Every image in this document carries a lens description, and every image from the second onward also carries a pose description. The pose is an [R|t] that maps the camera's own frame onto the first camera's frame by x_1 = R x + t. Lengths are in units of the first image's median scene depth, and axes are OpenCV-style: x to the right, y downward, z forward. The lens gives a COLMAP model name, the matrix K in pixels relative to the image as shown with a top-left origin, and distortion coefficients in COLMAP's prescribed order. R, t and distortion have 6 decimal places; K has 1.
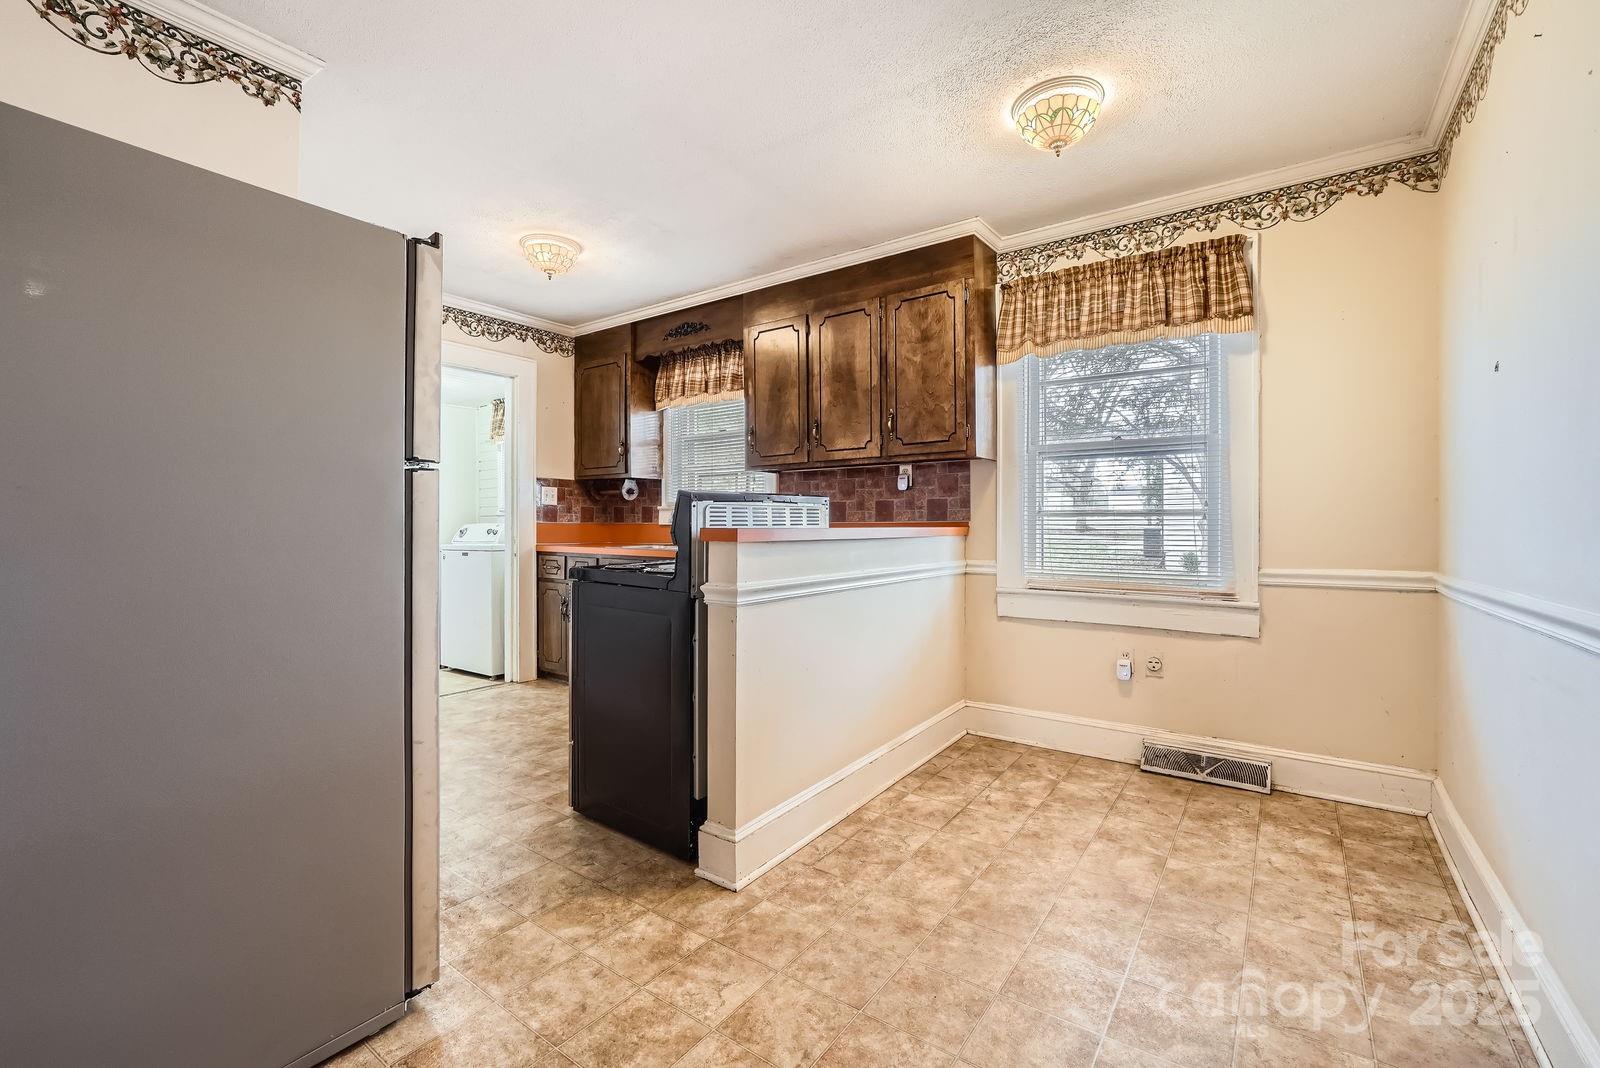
lens RADIAL K [[683.3, 0, 794.7], [0, 683.3, 524.1], [0, 0, 1]] dist [-0.014680, 0.006122]
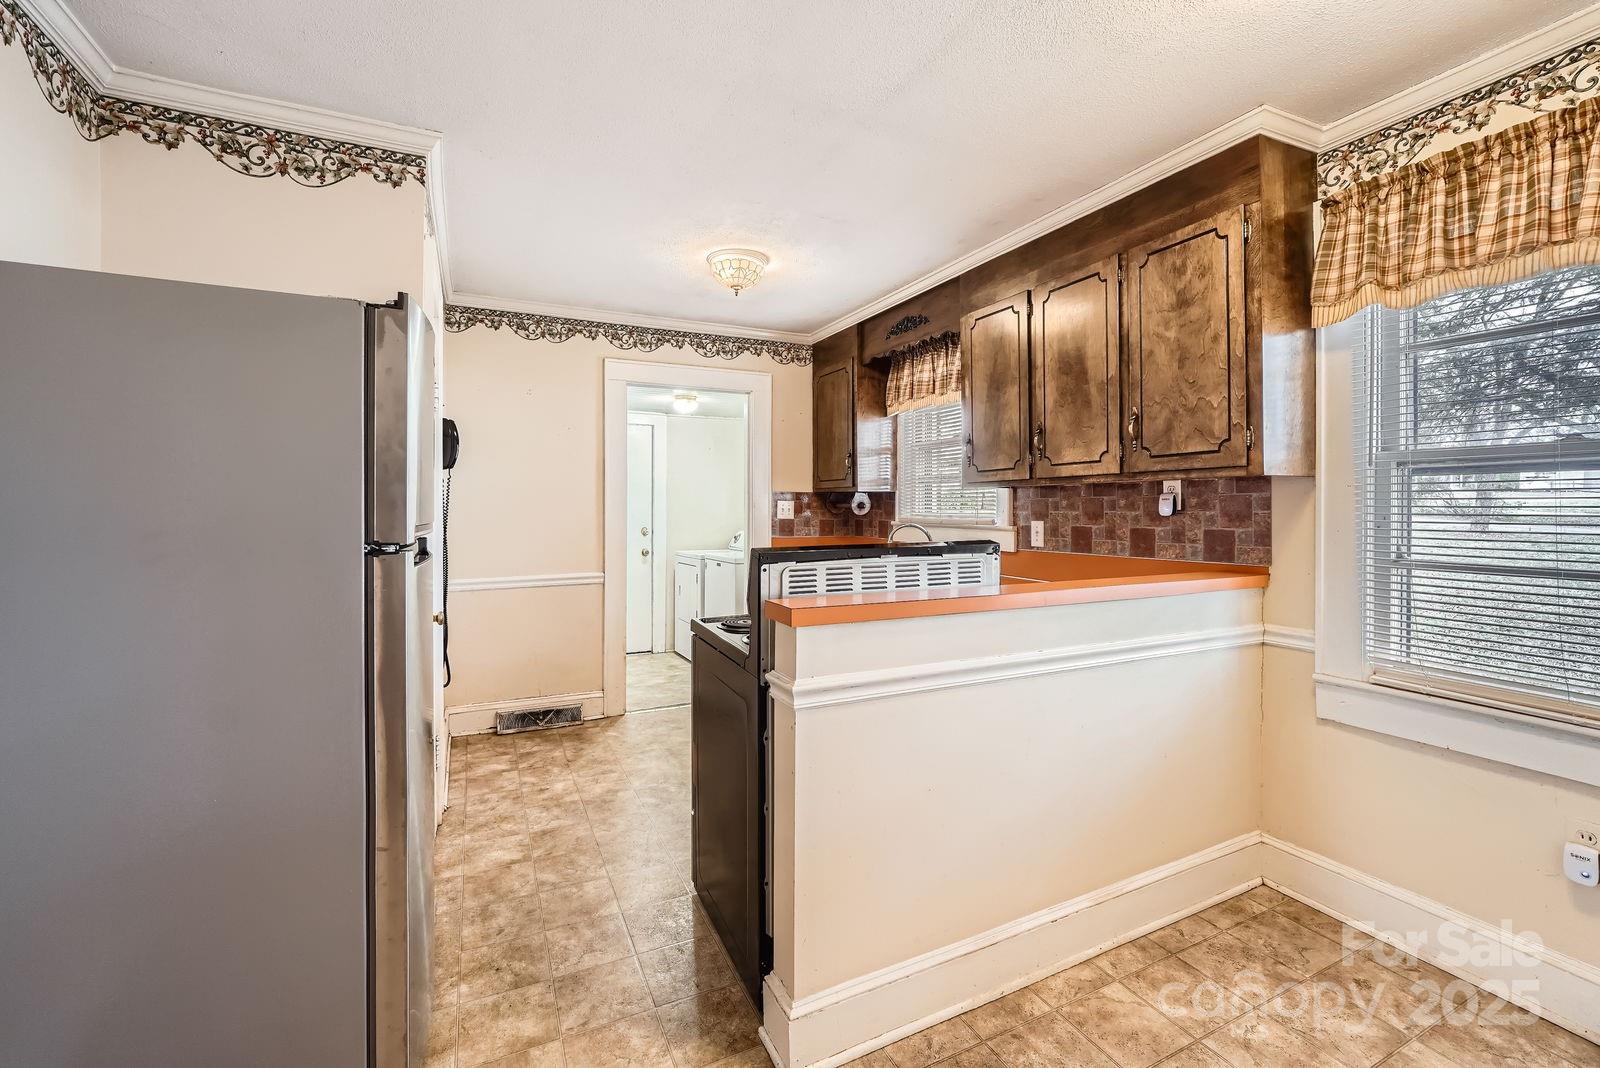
lens RADIAL K [[678.9, 0, 798.1], [0, 678.9, 508.9], [0, 0, 1]] dist [-0.014590, 0.006570]
pose [[0.880354, 0.001472, -0.474315, 0.172398], [0.000284, 0.999993, 0.003630, -0.066293], [0.474317, -0.003331, 0.880348, 0.212657]]
